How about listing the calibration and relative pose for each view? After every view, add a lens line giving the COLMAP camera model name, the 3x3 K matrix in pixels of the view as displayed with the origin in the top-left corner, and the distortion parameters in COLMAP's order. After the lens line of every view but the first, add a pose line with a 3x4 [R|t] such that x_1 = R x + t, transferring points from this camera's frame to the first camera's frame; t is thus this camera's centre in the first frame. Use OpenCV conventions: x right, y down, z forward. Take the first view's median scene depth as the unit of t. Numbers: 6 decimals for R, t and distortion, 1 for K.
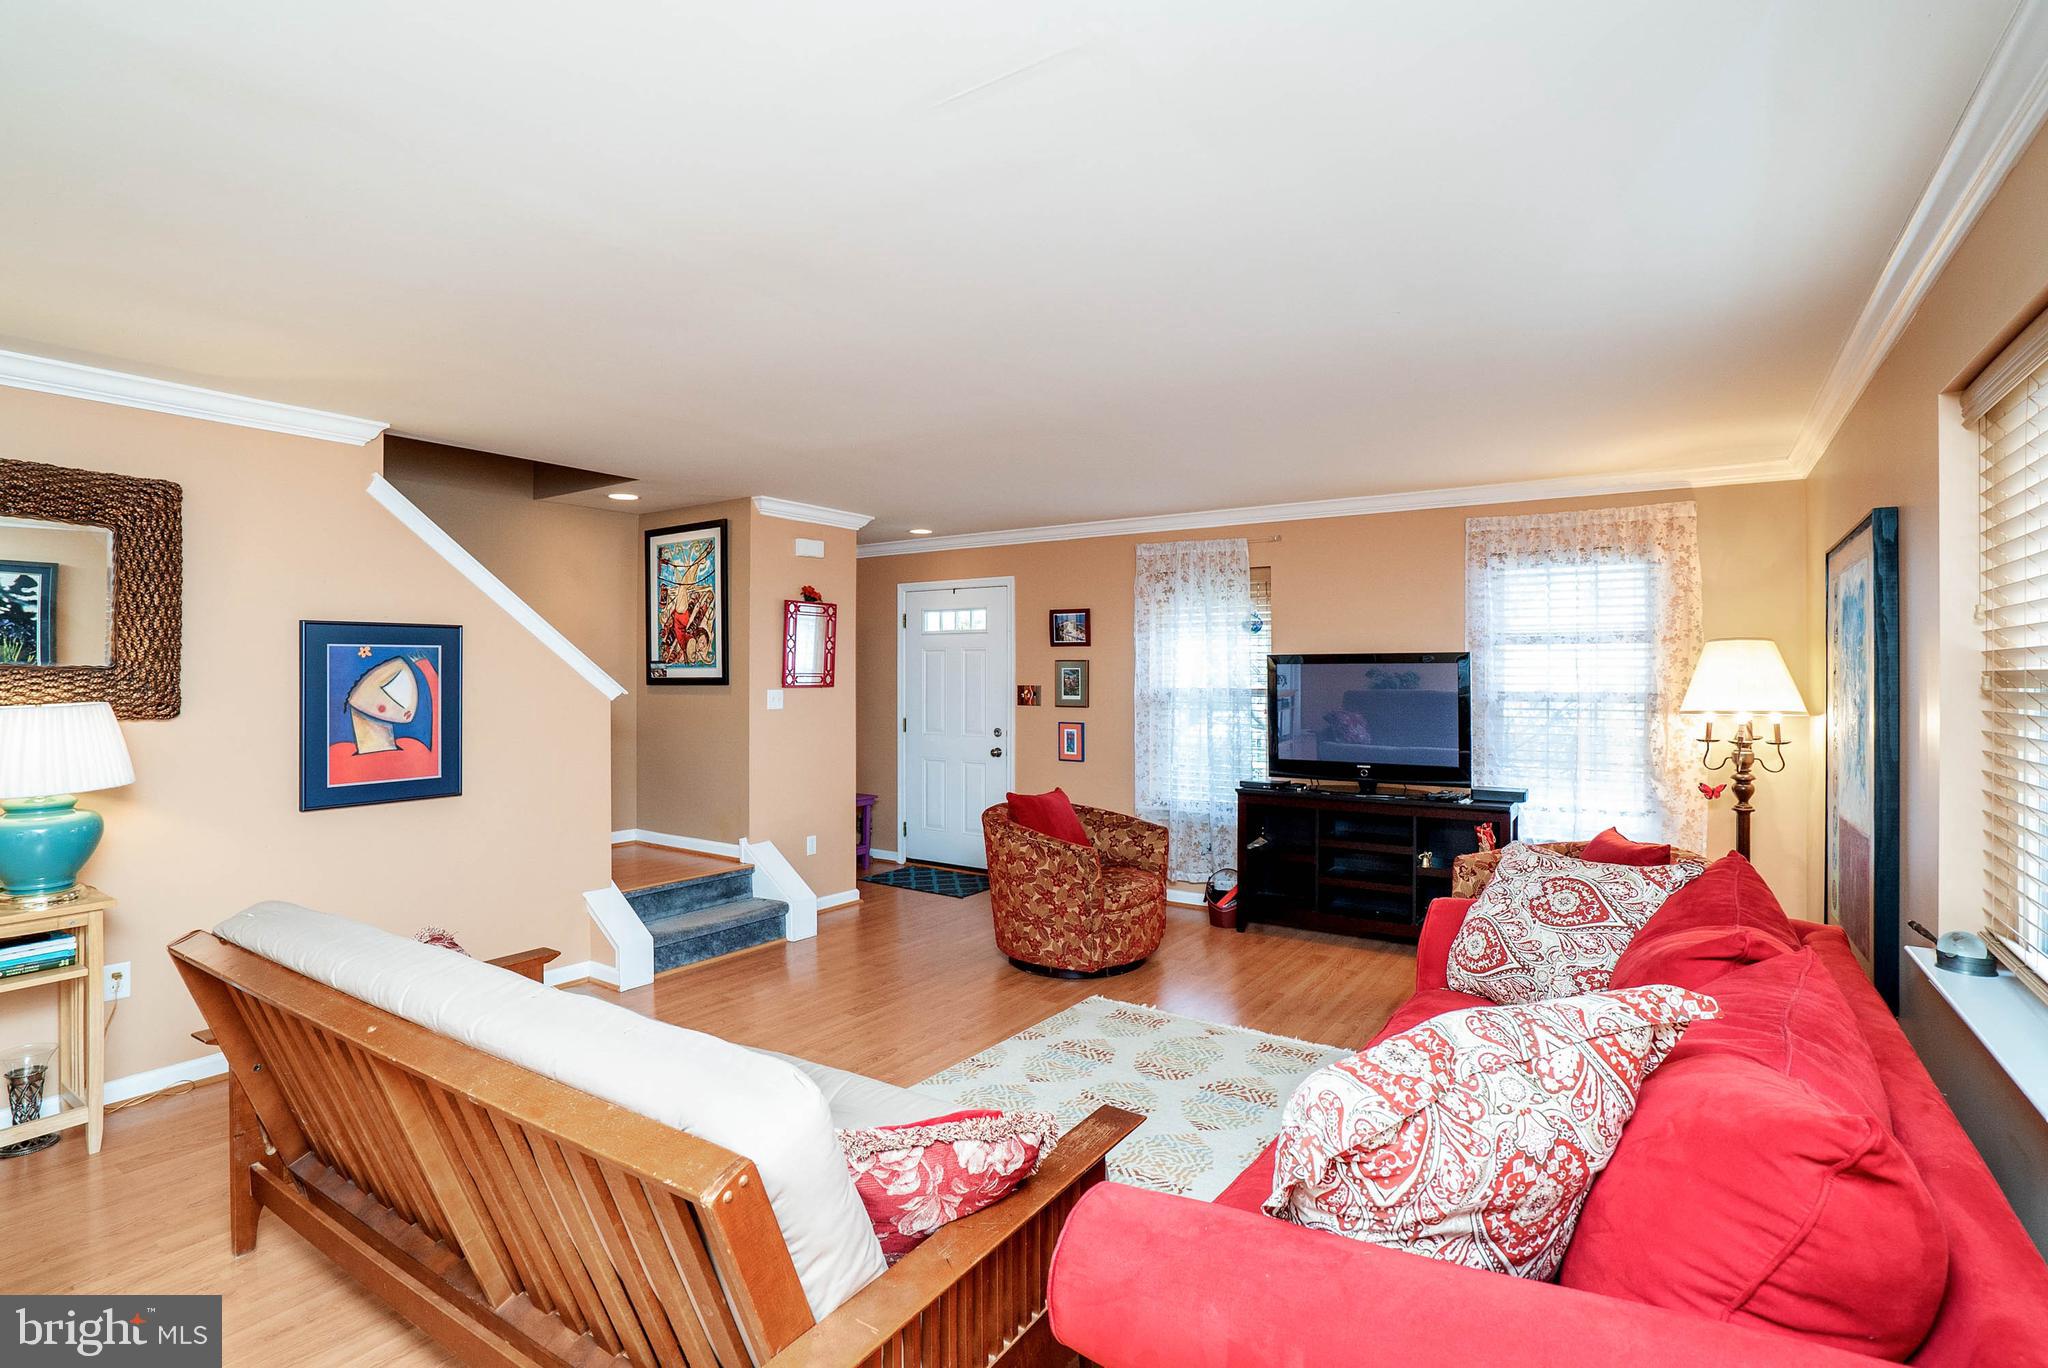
lens RADIAL K [[966.4, 0, 954.6], [0, 966.4, 701.9], [0, 0, 1]] dist [-0.068152, 0.030269]
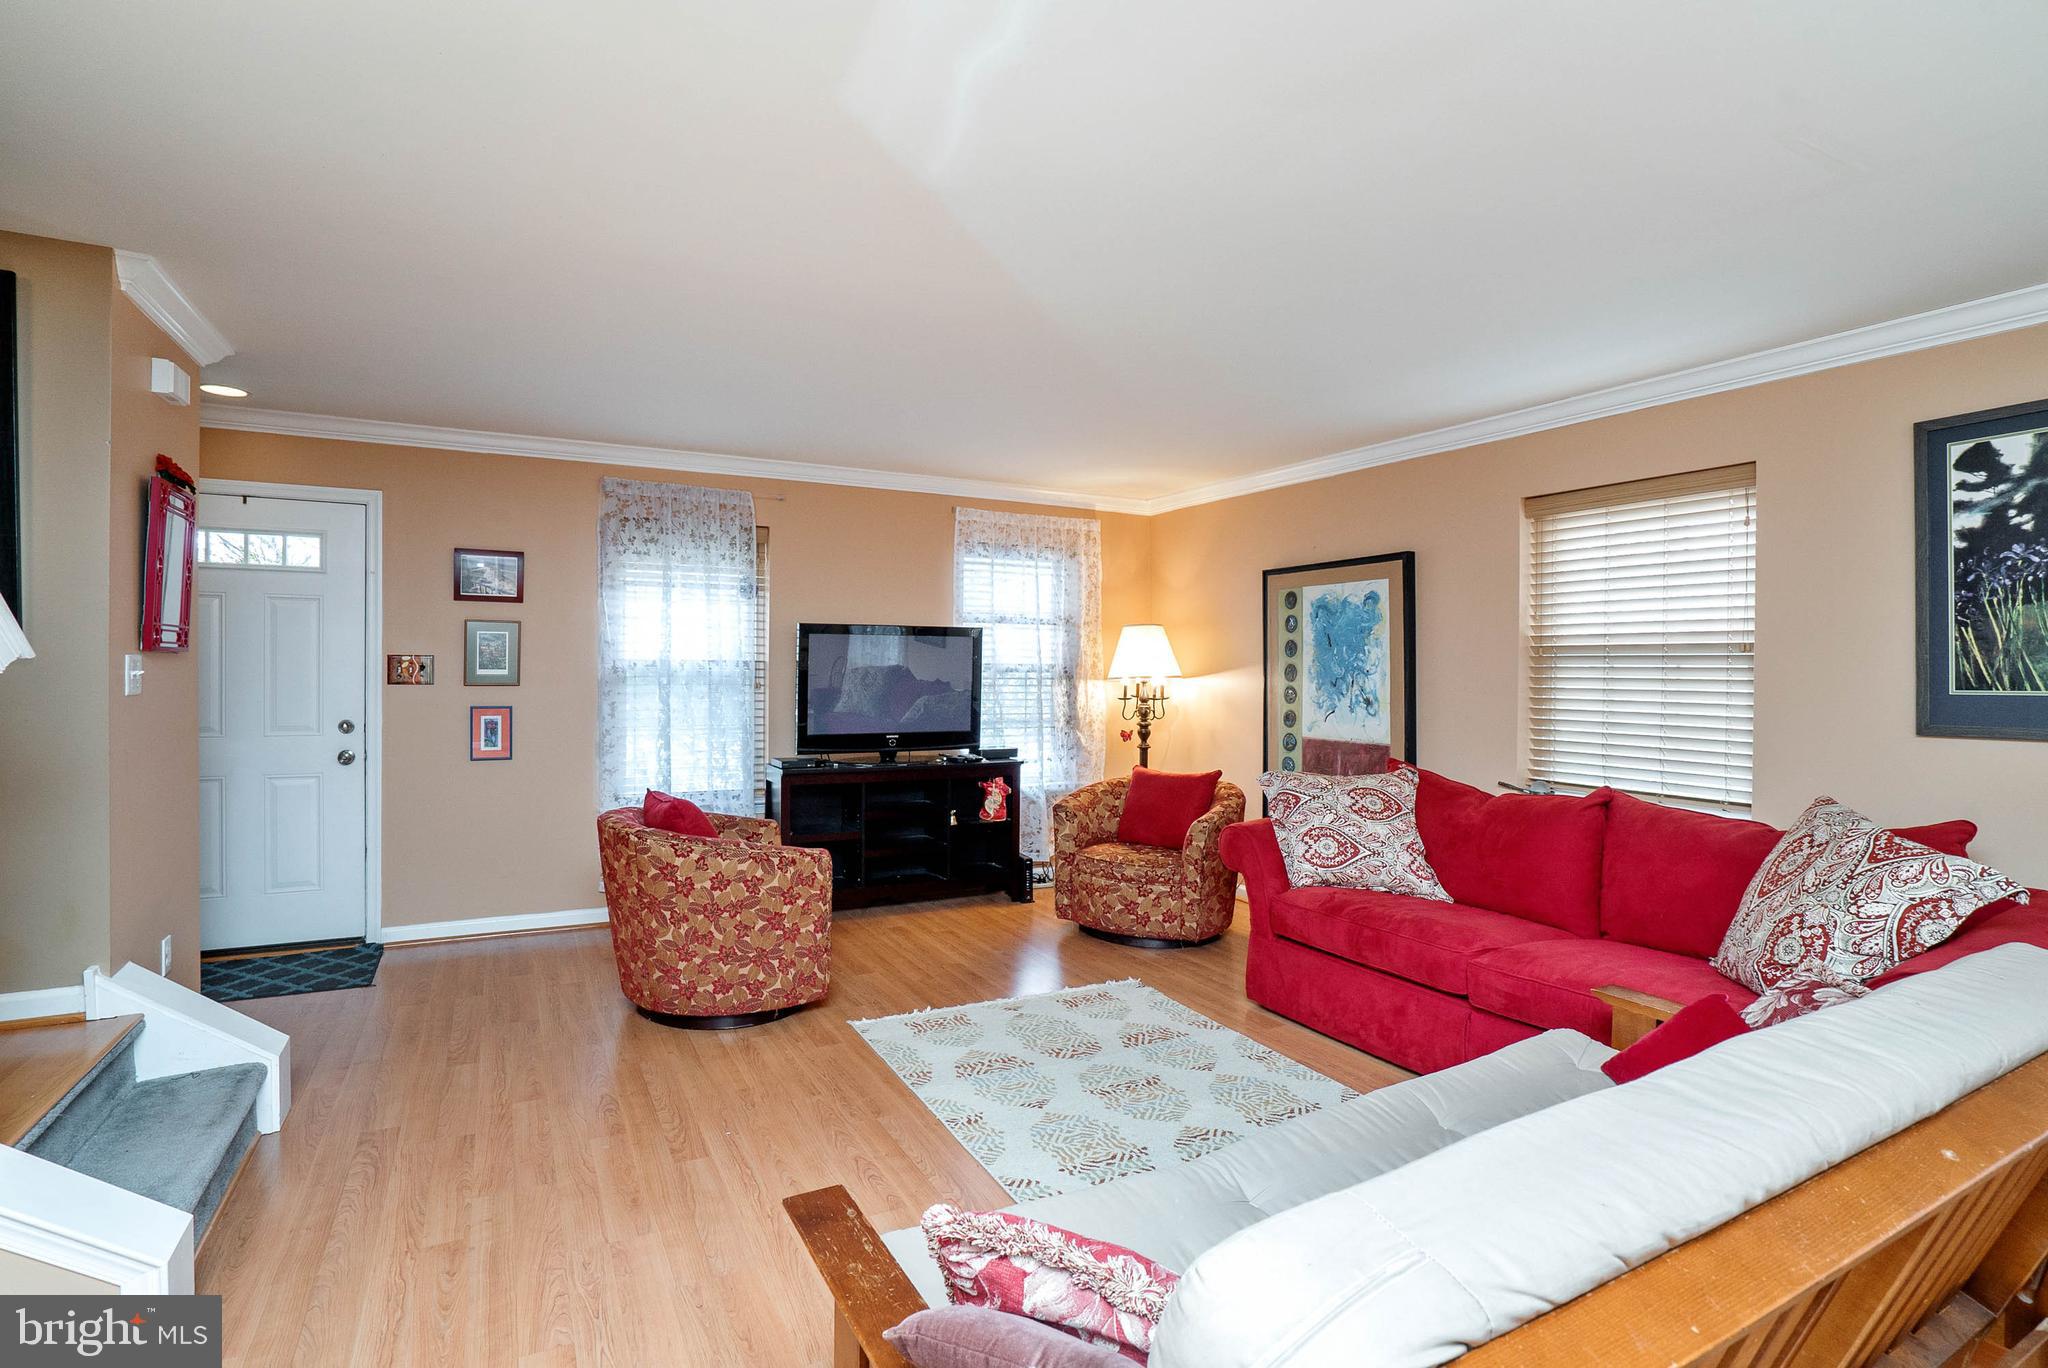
lens RADIAL K [[1026.3, 0, 996.0], [0, 1026.3, 671.4], [0, 0, 1]] dist [-0.055242, 0.027800]
pose [[0.445260, -0.003398, 0.895395, -0.565028], [0.014149, 0.999895, -0.003241, 0.003845], [-0.895290, 0.014112, 0.445261, 0.461780]]
